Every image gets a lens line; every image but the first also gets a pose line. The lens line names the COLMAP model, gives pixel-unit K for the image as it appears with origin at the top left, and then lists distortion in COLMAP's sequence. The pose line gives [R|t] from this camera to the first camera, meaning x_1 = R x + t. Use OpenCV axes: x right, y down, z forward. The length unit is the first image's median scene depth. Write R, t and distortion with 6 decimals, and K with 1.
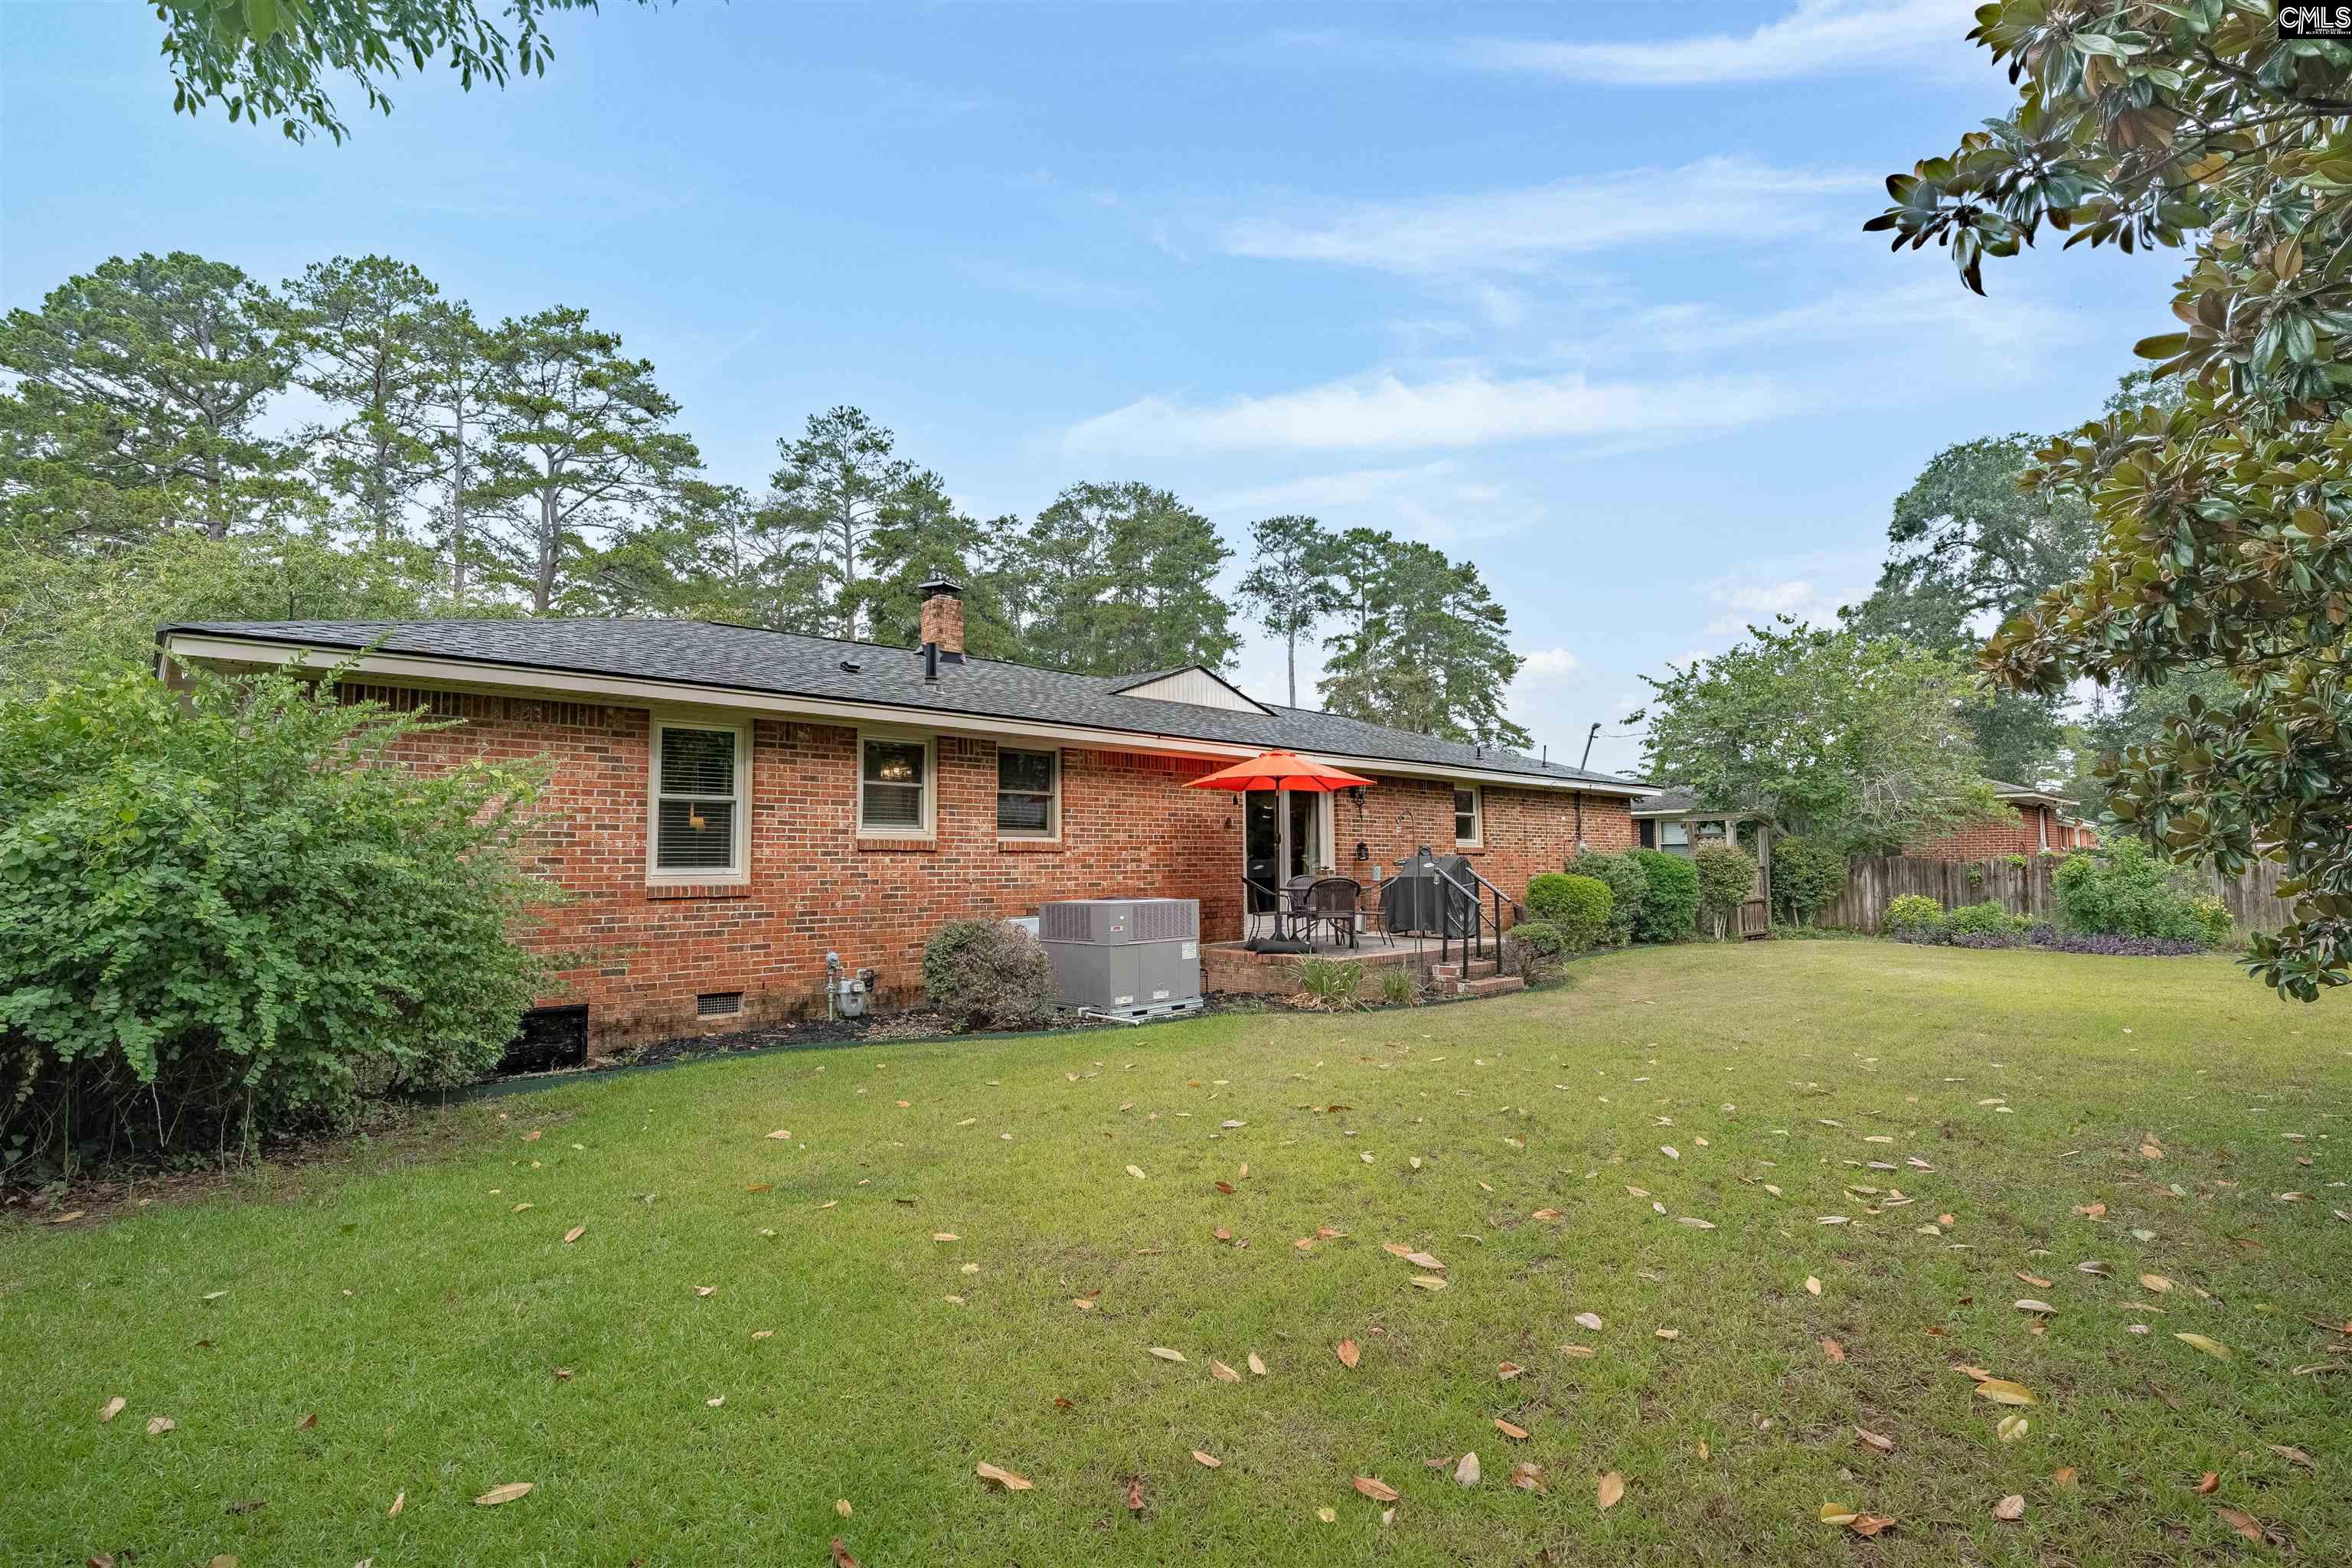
lens RADIAL K [[1105.6, 0, 1183.8], [0, 1105.6, 776.4], [0, 0, 1]] dist [-0.035235, 0.013500]
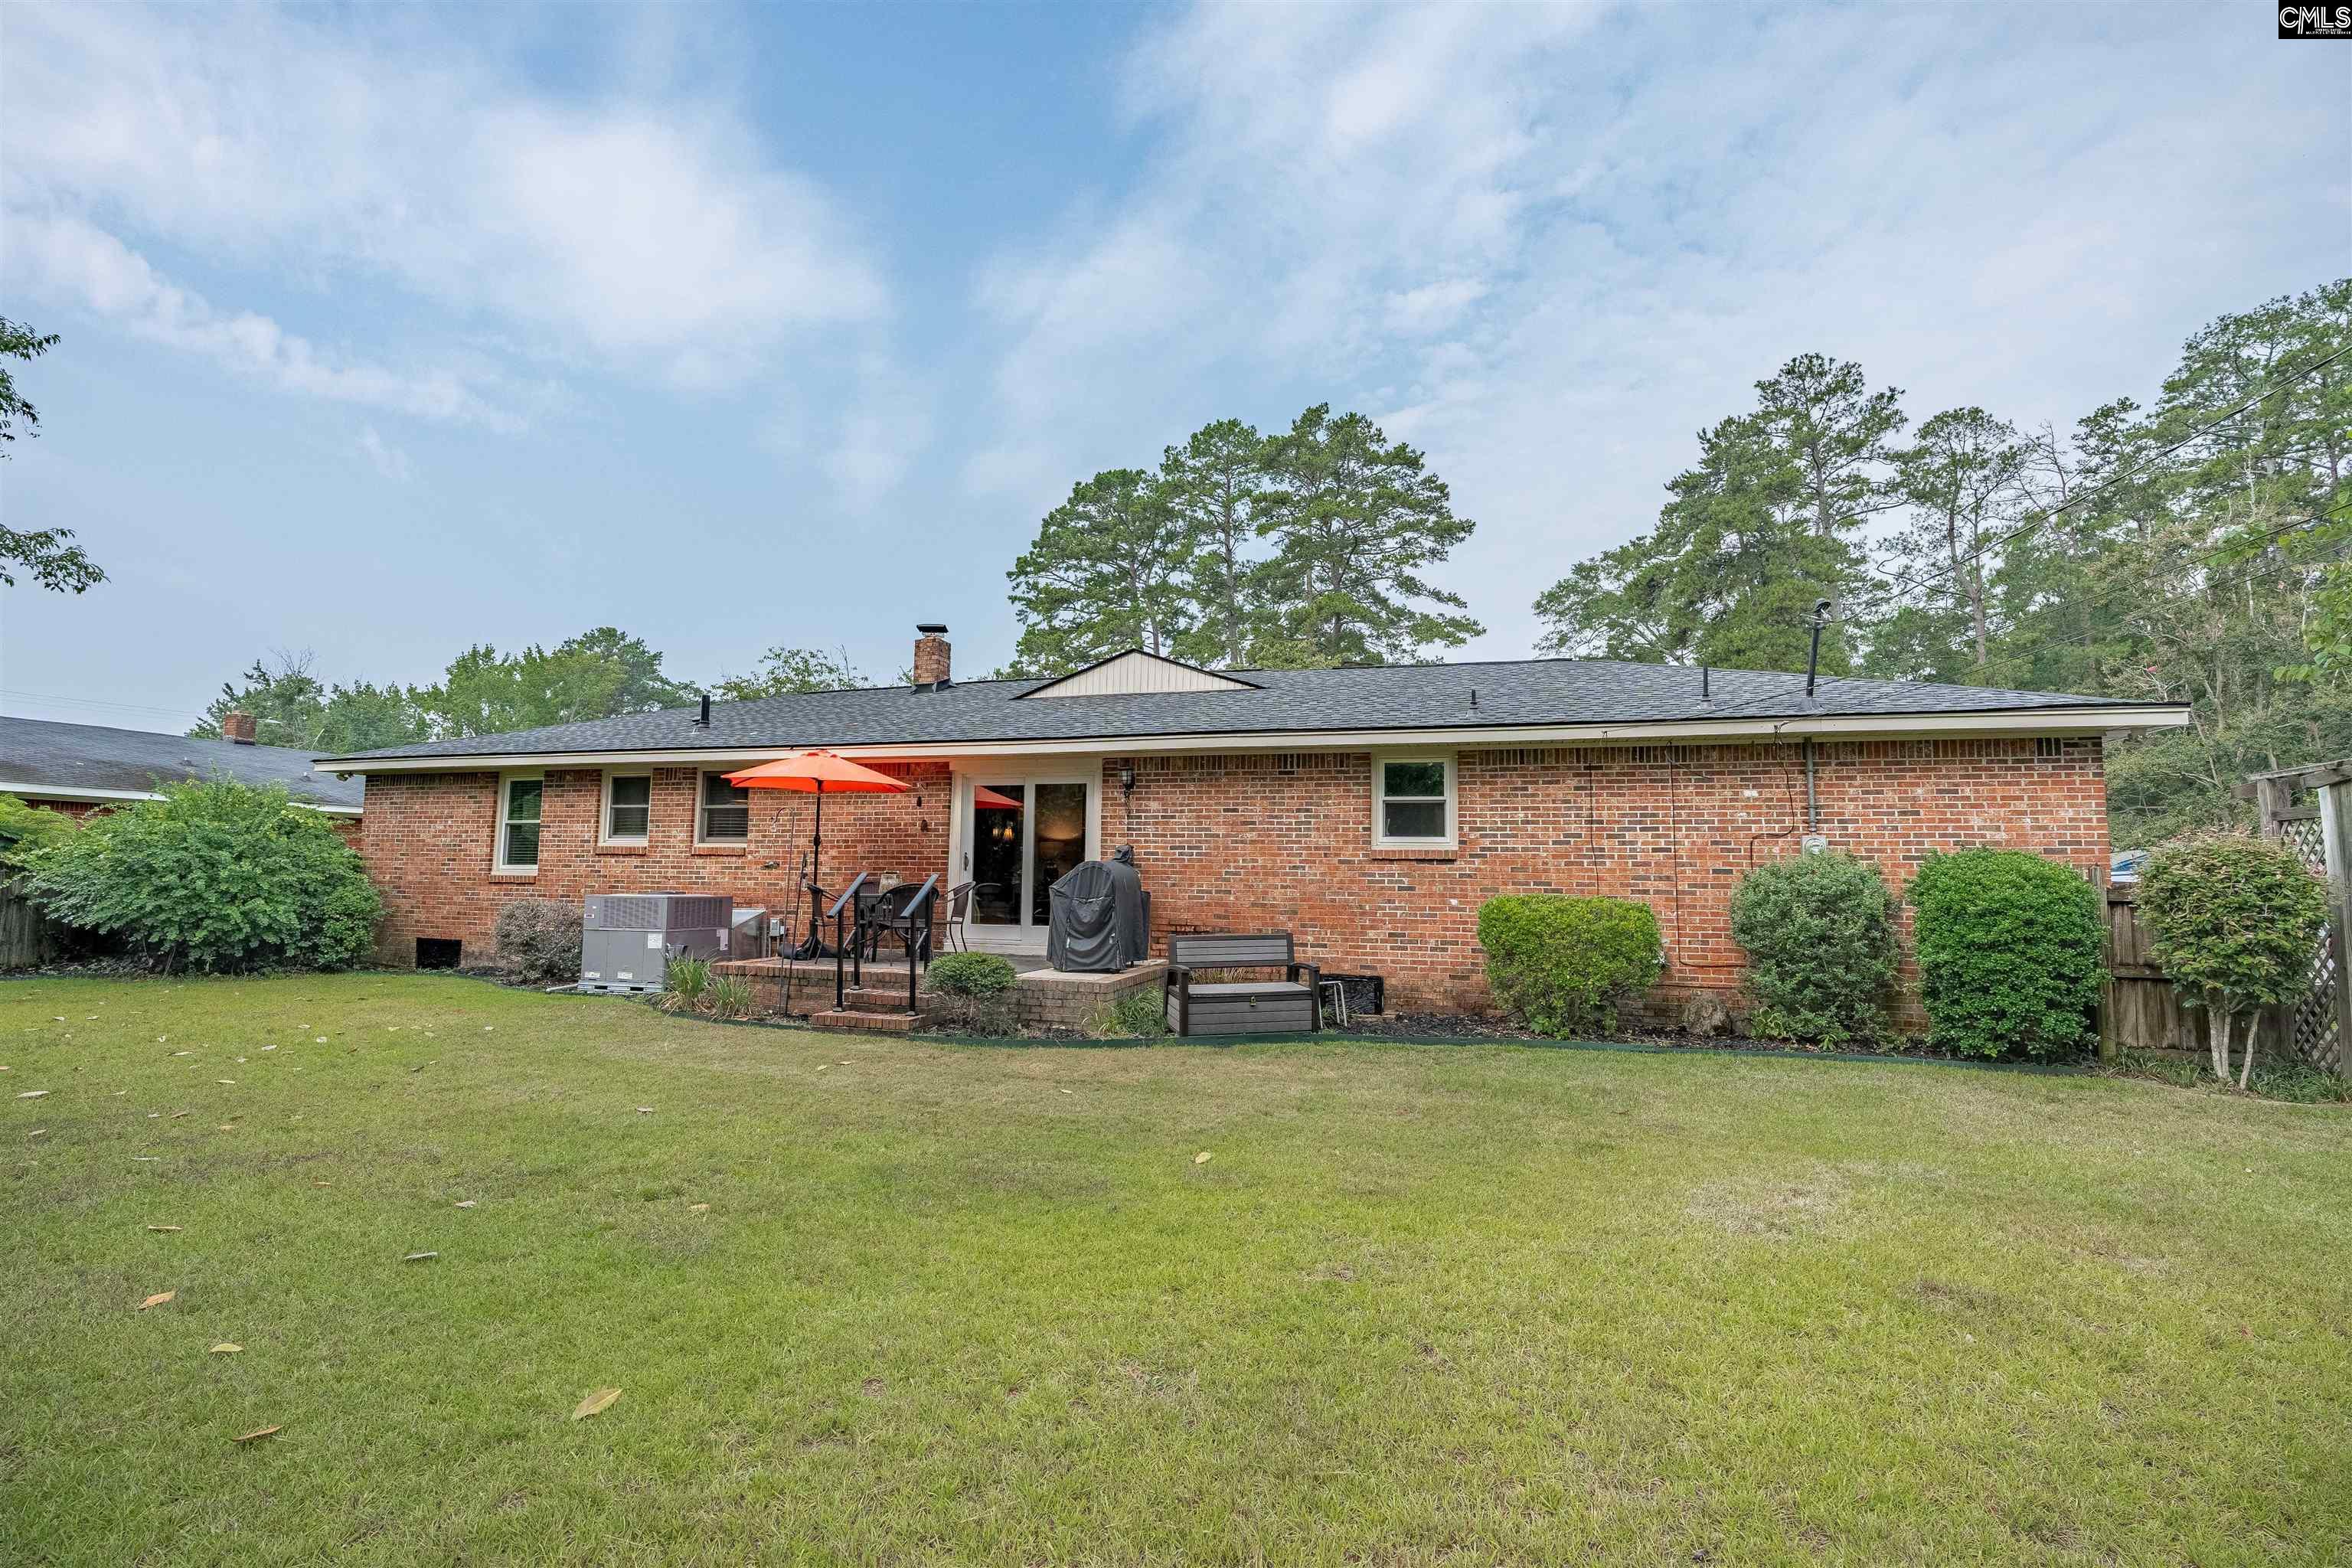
lens RADIAL K [[1105.6, 0, 1183.8], [0, 1105.6, 776.4], [0, 0, 1]] dist [-0.035235, 0.013500]
pose [[0.474535, -0.070131, -0.877439, 1.120241], [0.055729, 0.997215, -0.049565, 0.067314], [0.878471, -0.025379, 0.477121, 0.840952]]
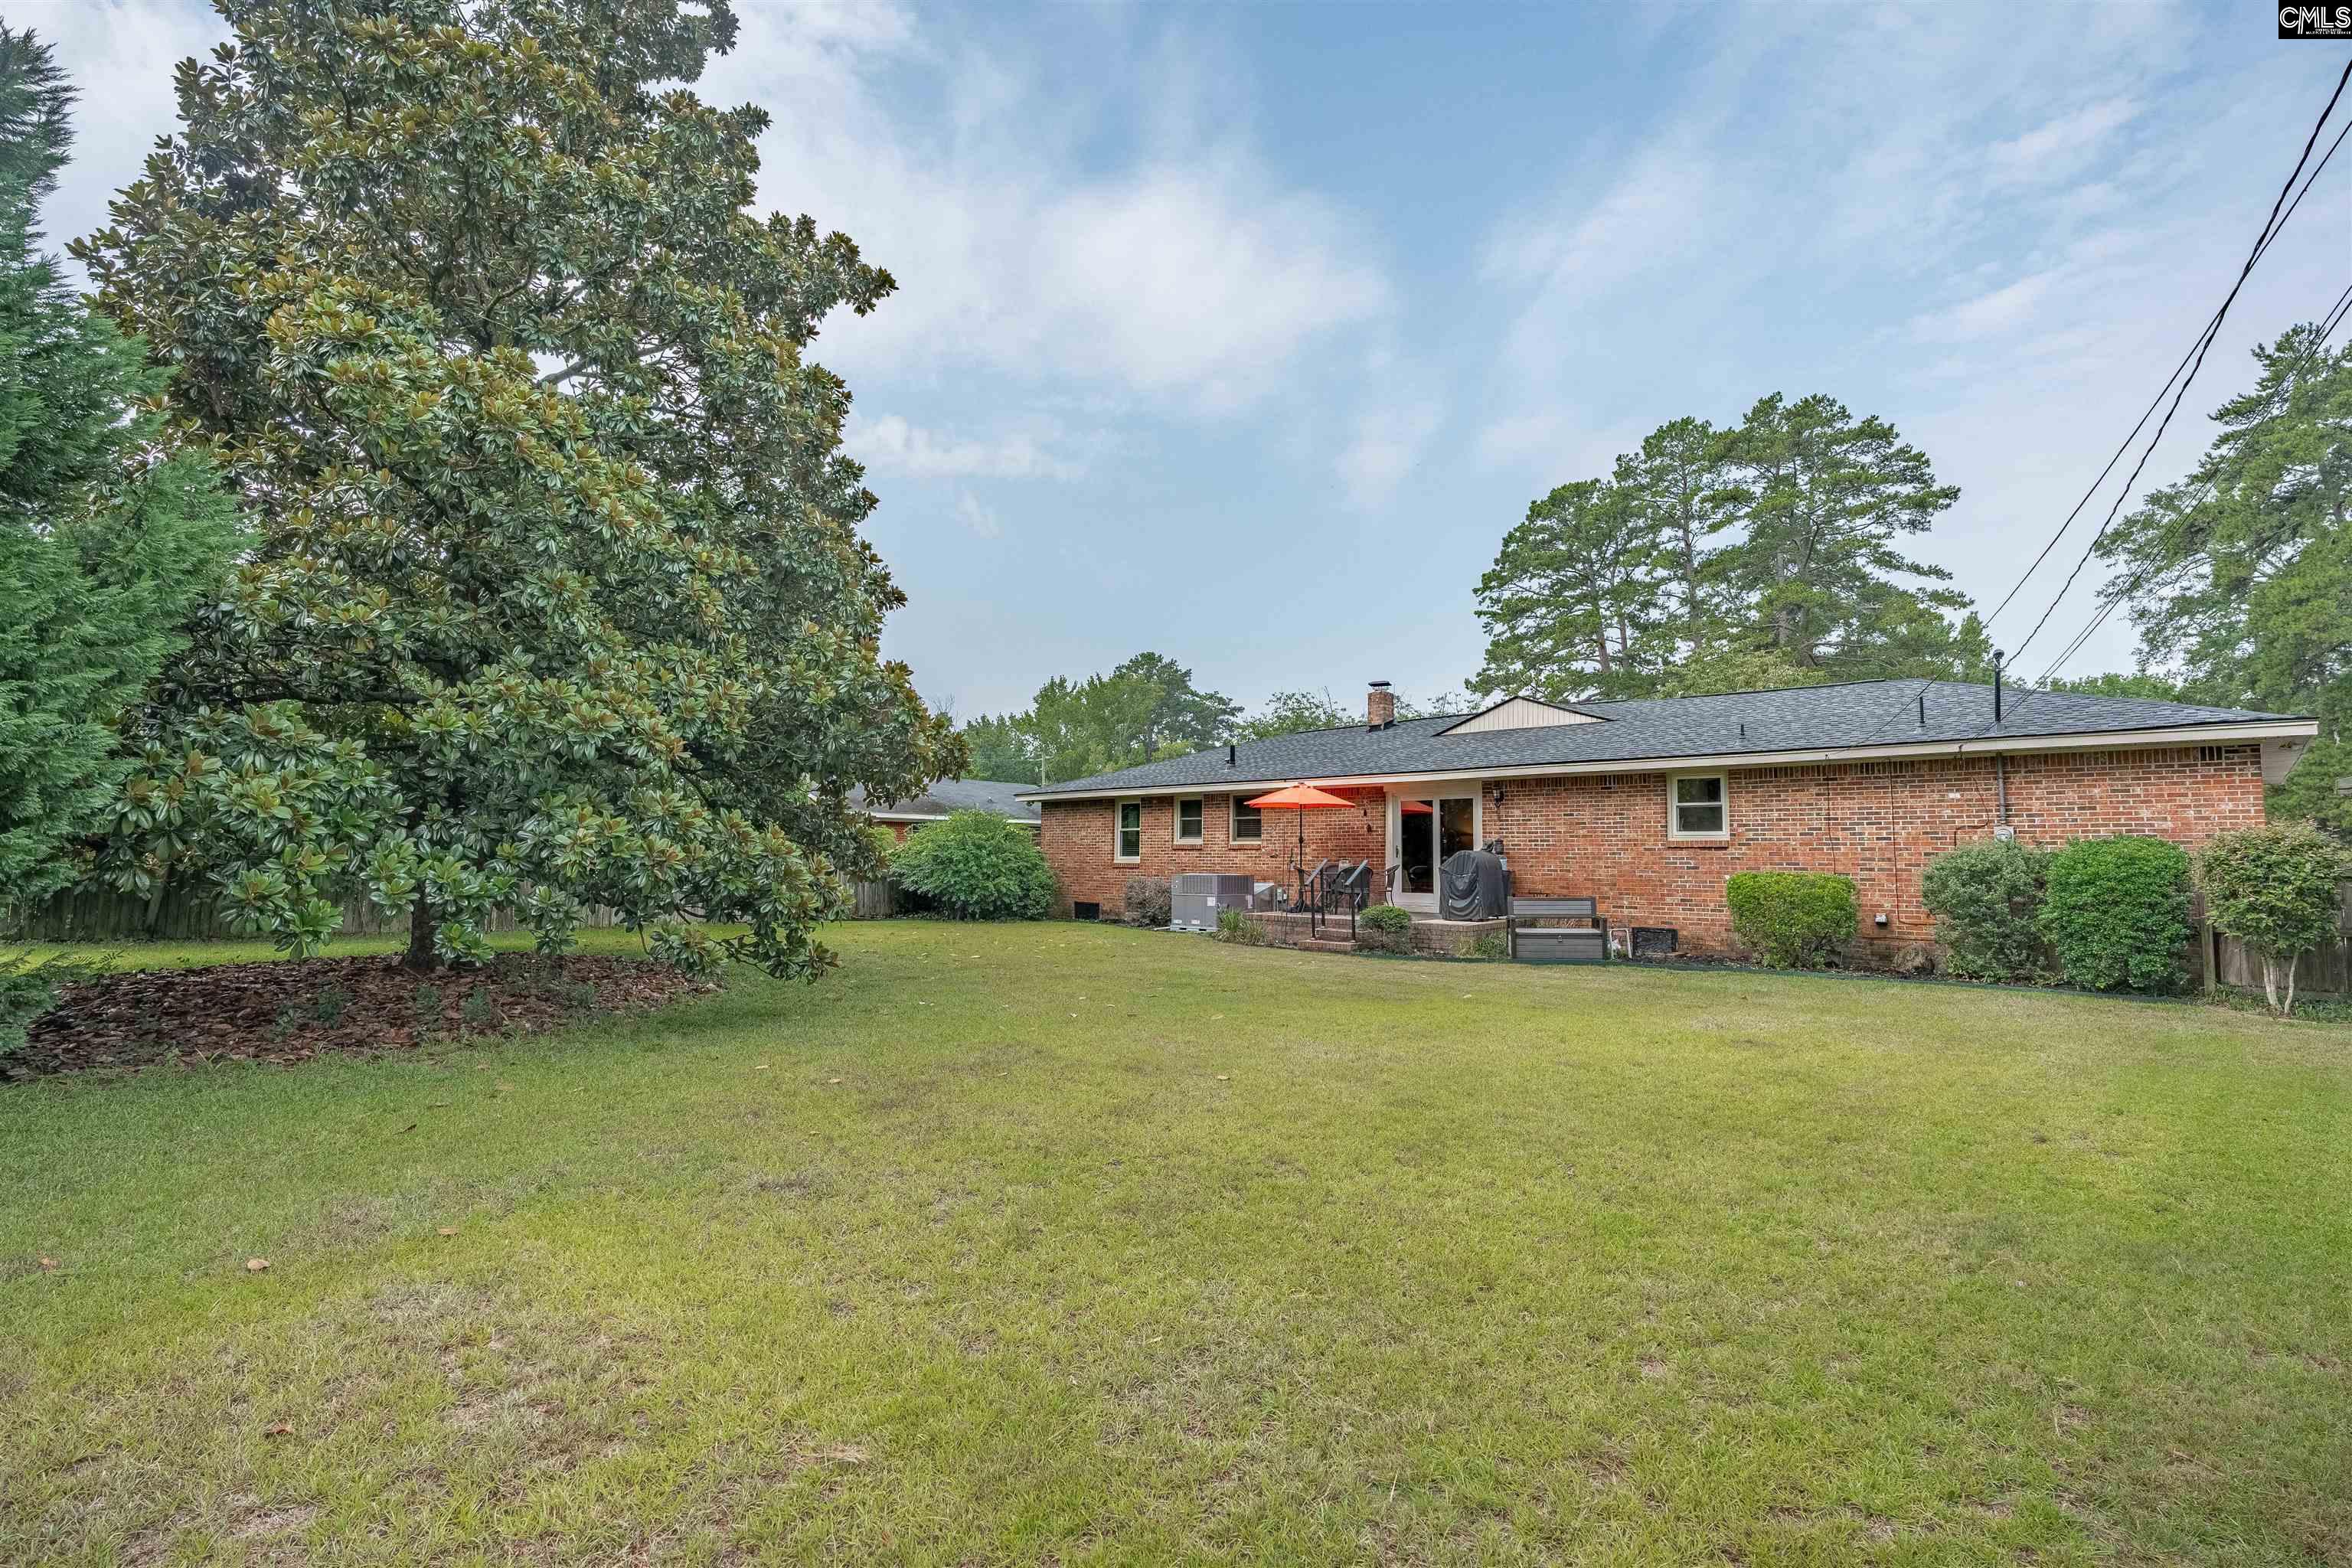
lens RADIAL K [[1105.6, 0, 1183.8], [0, 1105.6, 776.4], [0, 0, 1]] dist [-0.035235, 0.013500]
pose [[0.039704, -0.069174, -0.996814, 1.690090], [0.072872, 0.995145, -0.066155, 0.059372], [0.996551, -0.070013, 0.044552, 0.787547]]
